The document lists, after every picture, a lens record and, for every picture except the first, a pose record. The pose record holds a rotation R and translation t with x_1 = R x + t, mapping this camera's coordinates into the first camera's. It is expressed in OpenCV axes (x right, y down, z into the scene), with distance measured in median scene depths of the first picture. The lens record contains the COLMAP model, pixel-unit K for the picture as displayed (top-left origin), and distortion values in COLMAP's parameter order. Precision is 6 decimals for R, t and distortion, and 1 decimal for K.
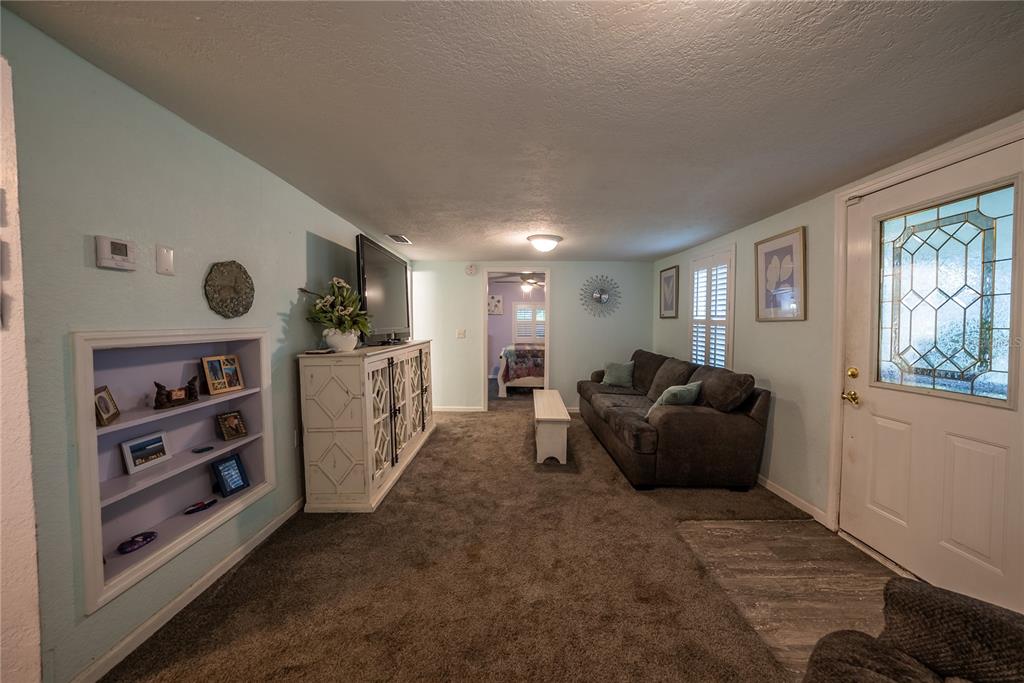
lens RADIAL K [[363.7, 0, 512.9], [0, 363.7, 337.2], [0, 0, 1]] dist [-0.001109, -0.000061]
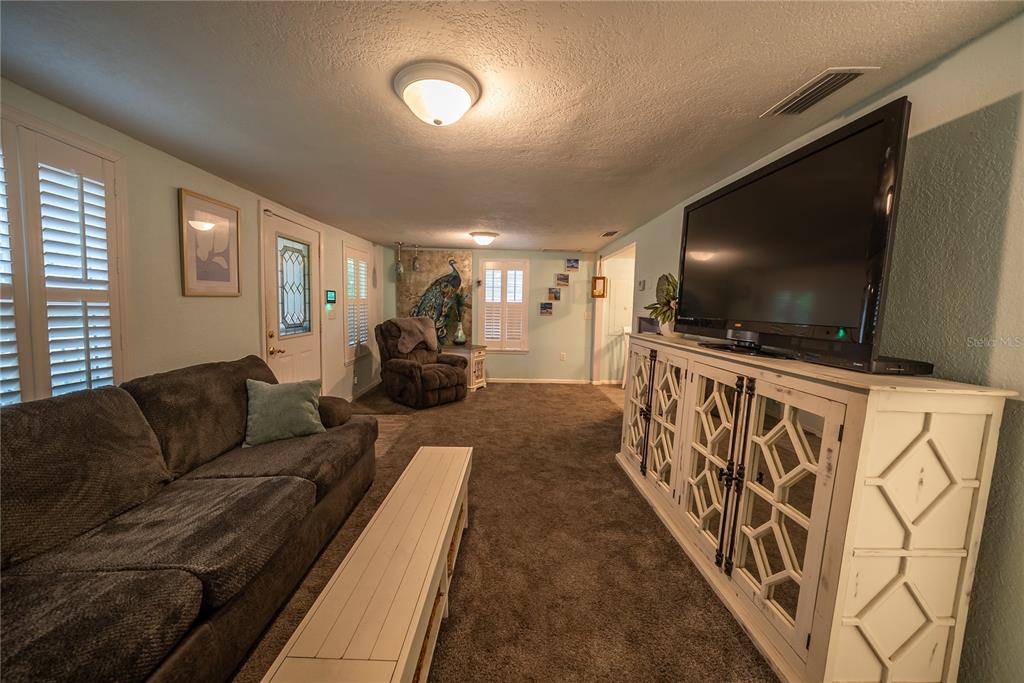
lens RADIAL K [[363.7, 0, 511.8], [0, 363.7, 340.9], [0, 0, 1]] dist [-0.001109, -0.000061]
pose [[-0.999230, -0.017918, -0.034906, 0.035203], [-0.022519, 0.990423, 0.136218, -0.109465], [0.032131, 0.136899, -0.990064, 2.827896]]
